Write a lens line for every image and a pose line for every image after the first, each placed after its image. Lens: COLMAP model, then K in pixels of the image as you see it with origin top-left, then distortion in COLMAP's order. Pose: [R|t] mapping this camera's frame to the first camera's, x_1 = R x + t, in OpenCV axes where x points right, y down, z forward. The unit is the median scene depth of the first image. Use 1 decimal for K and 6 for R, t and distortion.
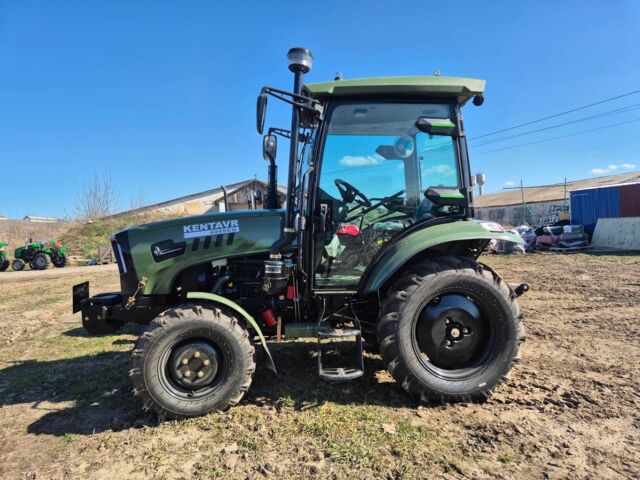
lens RADIAL K [[430.0, 0, 330.0], [0, 430.0, 226.8], [0, 0, 1]] dist [0.054345, -0.040001]
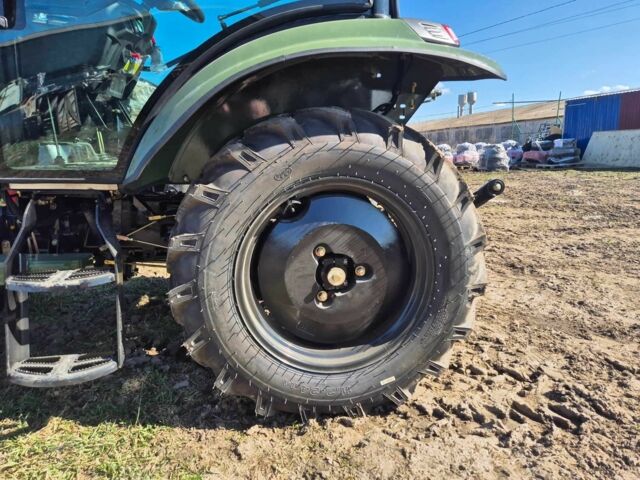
lens RADIAL K [[430.0, 0, 328.8], [0, 430.0, 233.4], [0, 0, 1]] dist [0.054345, -0.040001]
pose [[0.999497, 0.007067, 0.030902, 0.266123], [-0.012887, 0.981222, 0.192451, 0.111021], [-0.028961, -0.192753, 0.980820, 0.557872]]
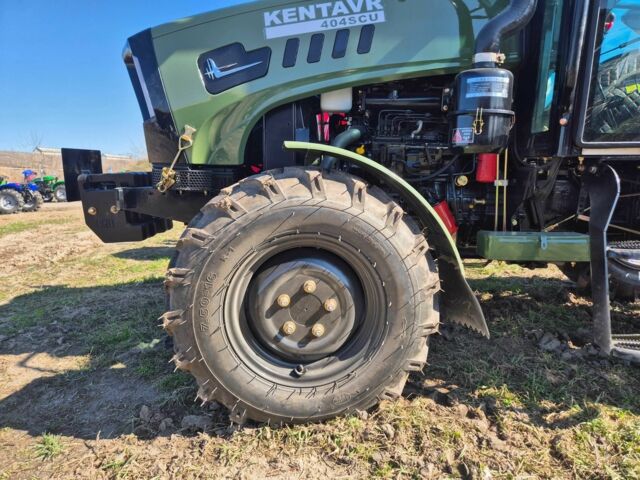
lens RADIAL K [[430.0, 0, 320.2], [0, 430.0, 238.0], [0, 0, 1]] dist [0.054345, -0.040001]
pose [[0.987870, 0.020853, -0.153876, -0.215094], [0.004334, 0.986853, 0.161559, 0.166119], [0.155222, -0.160267, 0.974793, 0.552033]]
